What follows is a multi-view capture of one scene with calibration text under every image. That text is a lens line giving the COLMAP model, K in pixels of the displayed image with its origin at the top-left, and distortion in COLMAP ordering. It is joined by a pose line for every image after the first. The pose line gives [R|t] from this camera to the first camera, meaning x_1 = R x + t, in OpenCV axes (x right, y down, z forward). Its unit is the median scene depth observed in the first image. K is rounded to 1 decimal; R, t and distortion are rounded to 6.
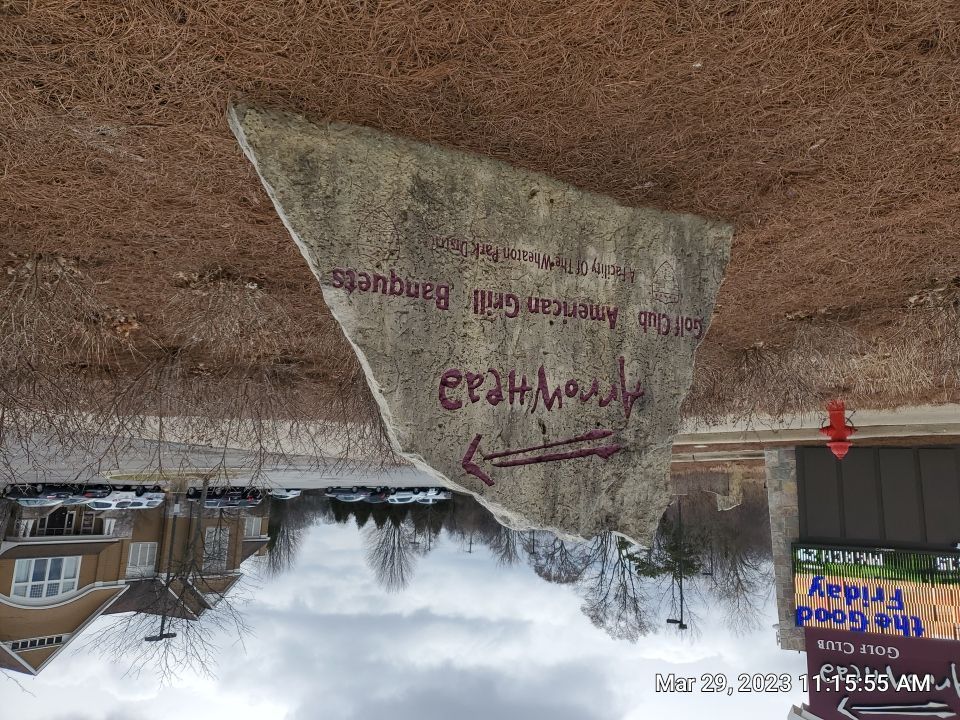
lens RADIAL K [[719.0, 0, 474.5], [0, 719.0, 359.9], [0, 0, 1]] dist [0.006471, 0.017480]
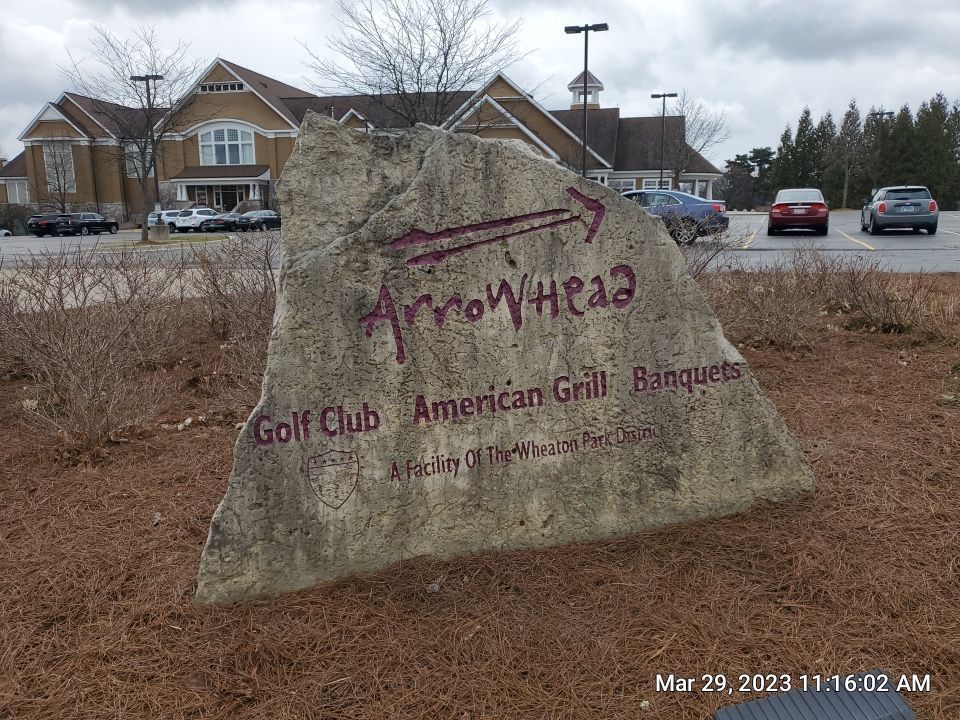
lens RADIAL K [[719.0, 0, 479.0], [0, 719.0, 361.0], [0, 0, 1]] dist [0.006471, 0.017480]
pose [[-0.691395, 0.172054, -0.701691, 0.737883], [-0.169529, -0.982749, -0.073927, 0.043868], [-0.702305, 0.067844, 0.708636, 0.425377]]
